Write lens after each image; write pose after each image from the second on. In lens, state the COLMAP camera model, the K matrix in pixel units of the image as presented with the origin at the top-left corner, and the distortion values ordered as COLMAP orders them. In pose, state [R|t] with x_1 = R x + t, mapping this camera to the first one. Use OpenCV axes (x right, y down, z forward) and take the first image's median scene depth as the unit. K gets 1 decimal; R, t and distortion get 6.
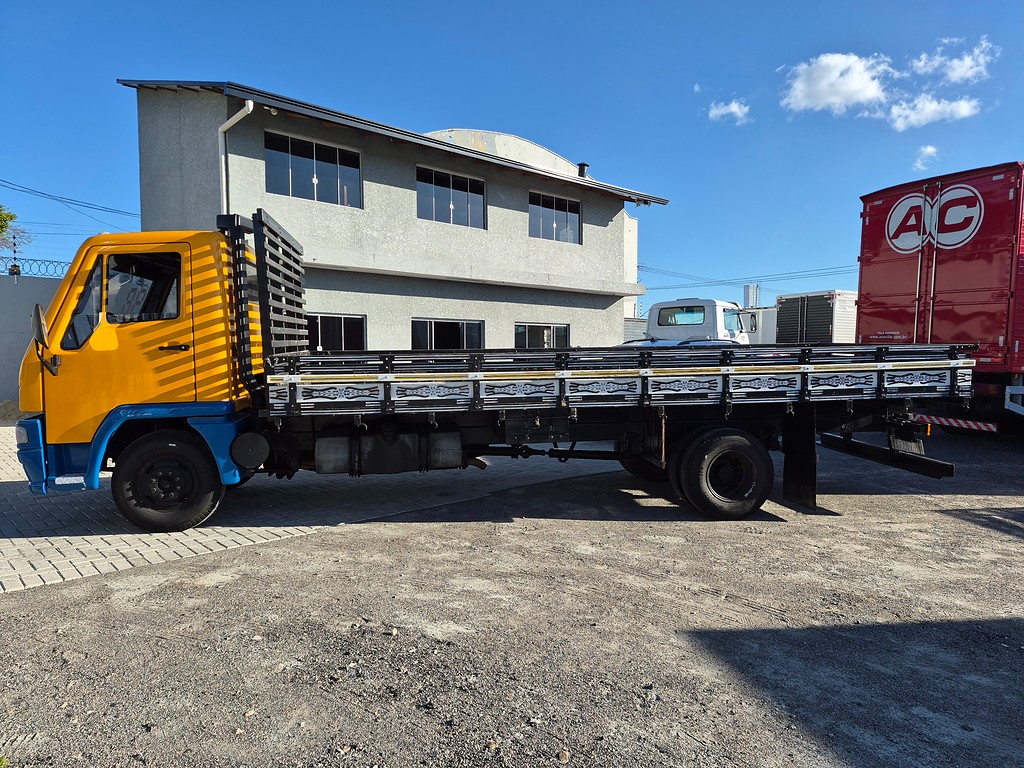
lens RADIAL K [[703.1, 0, 495.8], [0, 703.1, 384.1], [0, 0, 1]] dist [0.086568, -0.080276]
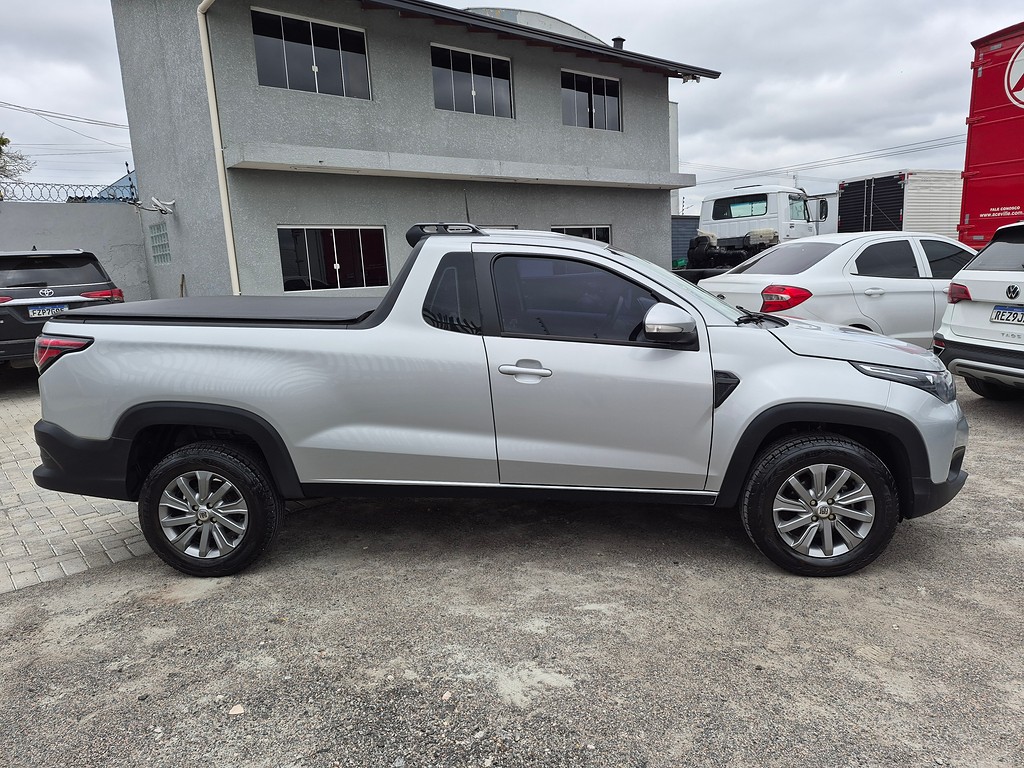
lens RADIAL K [[705.0, 0, 512.0], [0, 705.0, 384.0], [0, 0, 1]] dist [0.059926, -0.051905]
pose [[0.998479, -0.049628, -0.023996, -0.014172], [0.052204, 0.991103, 0.122430, -0.000822], [0.017707, -0.123497, 0.992187, 0.100523]]
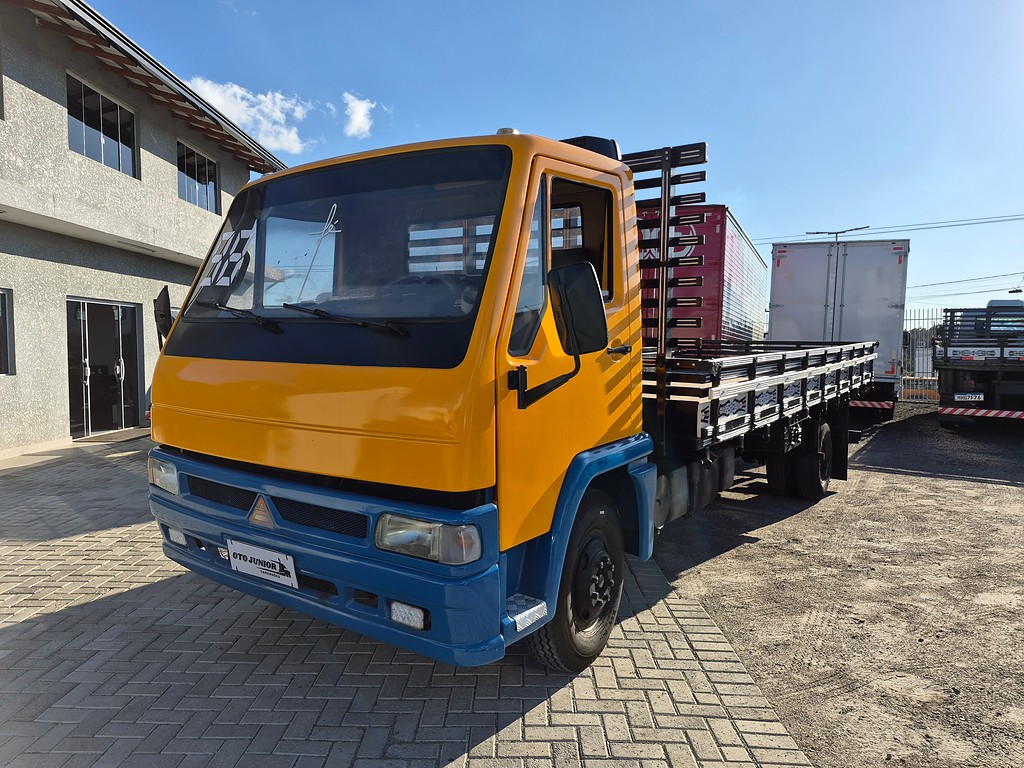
lens RADIAL K [[708.1, 0, 495.4], [0, 708.1, 388.5], [0, 0, 1]] dist [0.093607, -0.107114]
pose [[0.690369, -0.046392, 0.721969, -0.364735], [0.034764, 0.998916, 0.030945, -0.015724], [-0.722622, 0.003736, 0.691233, 0.255108]]
